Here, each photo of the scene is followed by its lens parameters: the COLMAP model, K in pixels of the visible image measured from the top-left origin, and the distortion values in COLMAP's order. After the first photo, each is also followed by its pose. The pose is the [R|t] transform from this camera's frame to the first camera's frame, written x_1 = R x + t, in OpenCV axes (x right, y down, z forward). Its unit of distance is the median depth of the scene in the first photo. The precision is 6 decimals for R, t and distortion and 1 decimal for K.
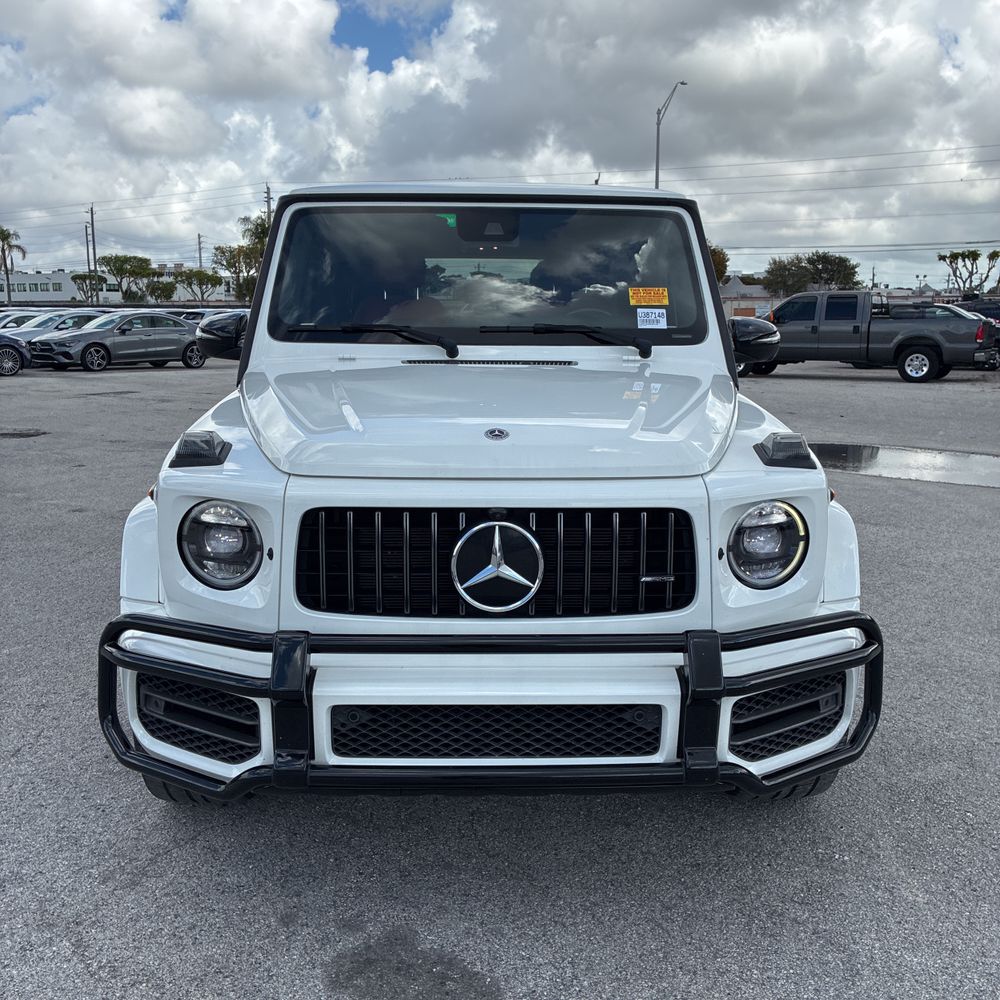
lens RADIAL K [[1019.5, 0, 502.1], [0, 1019.5, 505.0], [0, 0, 1]] dist [0.070901, -0.095232]
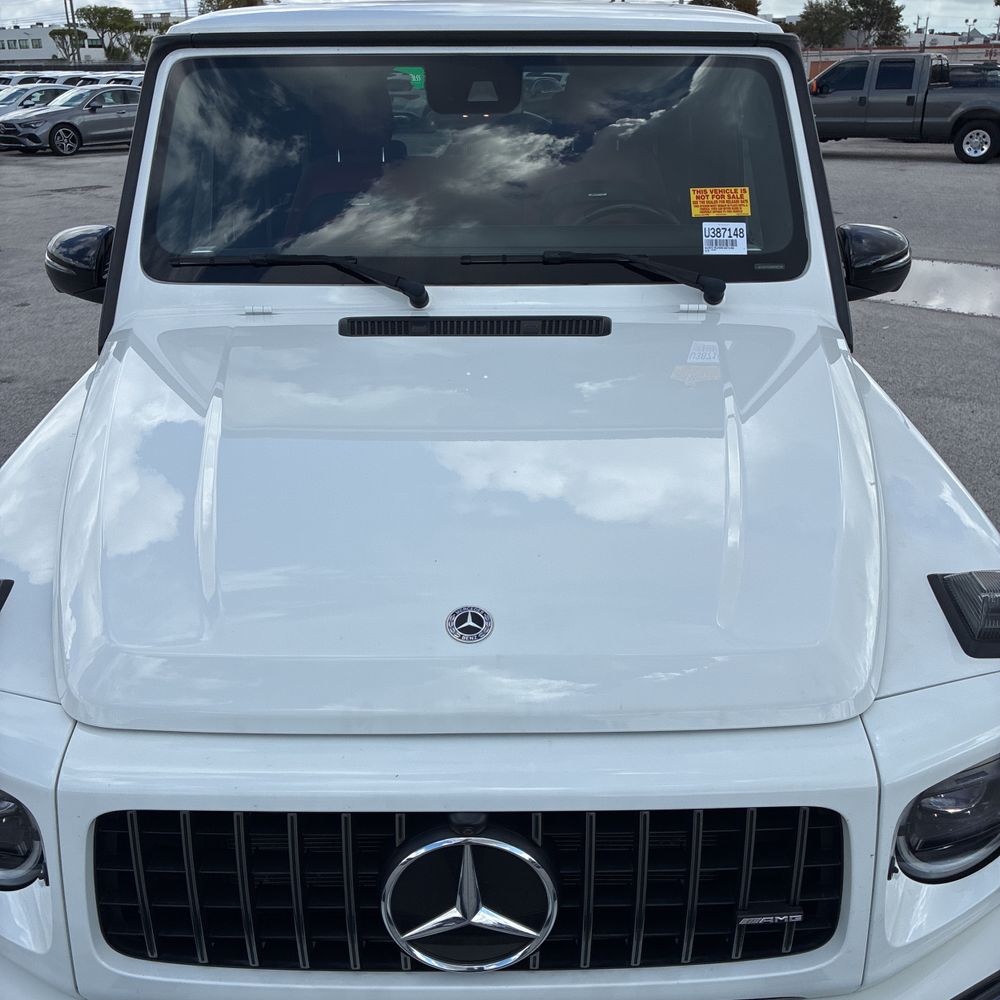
lens RADIAL K [[1026.5, 0, 483.9], [0, 1026.5, 485.2], [0, 0, 1]] dist [-0.000540, 0.038476]
pose [[0.999638, 0.000475, -0.026904, 0.010017], [0.004982, 0.979289, 0.202408, -0.153944], [0.026443, -0.202469, 0.978932, 0.307385]]
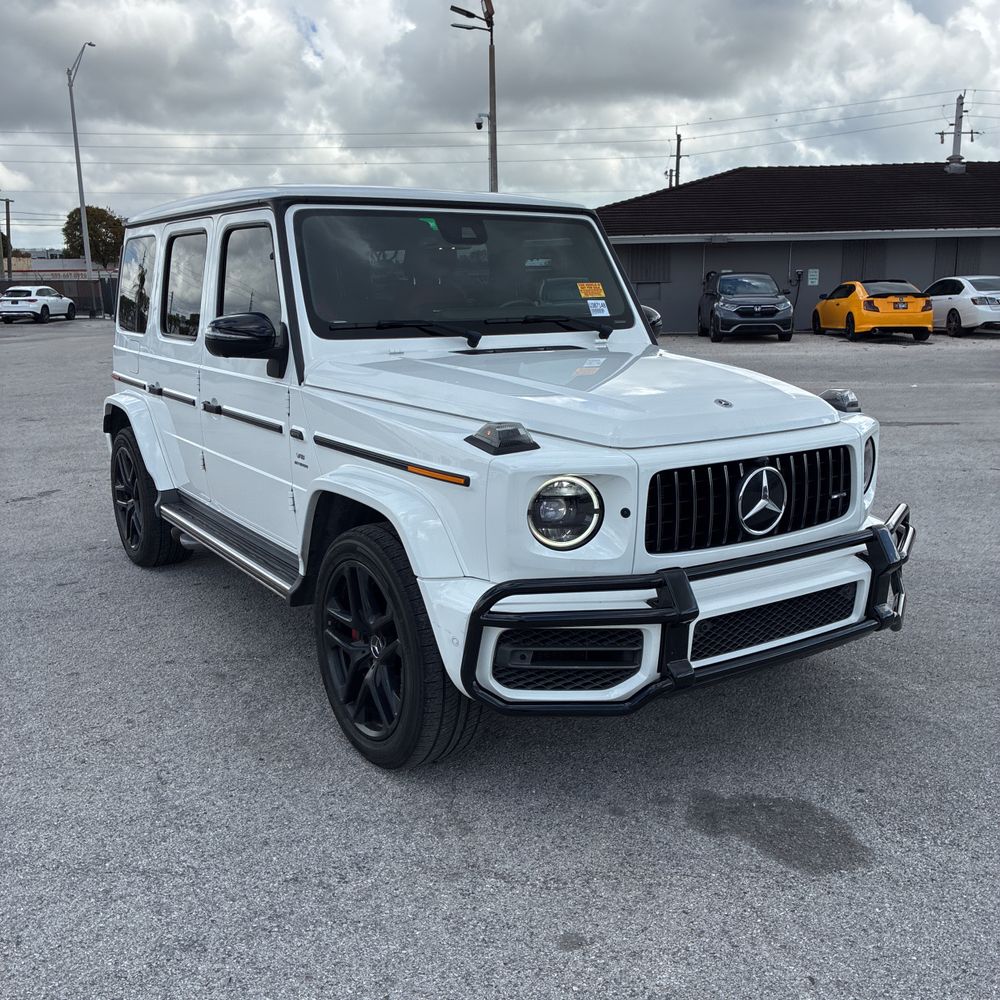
lens RADIAL K [[1033.0, 0, 498.5], [0, 1033.0, 485.2], [0, 0, 1]] dist [0.019773, -0.016483]
pose [[0.848092, -0.112501, 0.517768, -0.592745], [0.109703, 0.993307, 0.036135, -0.027826], [-0.518368, 0.026155, 0.854757, 0.006657]]
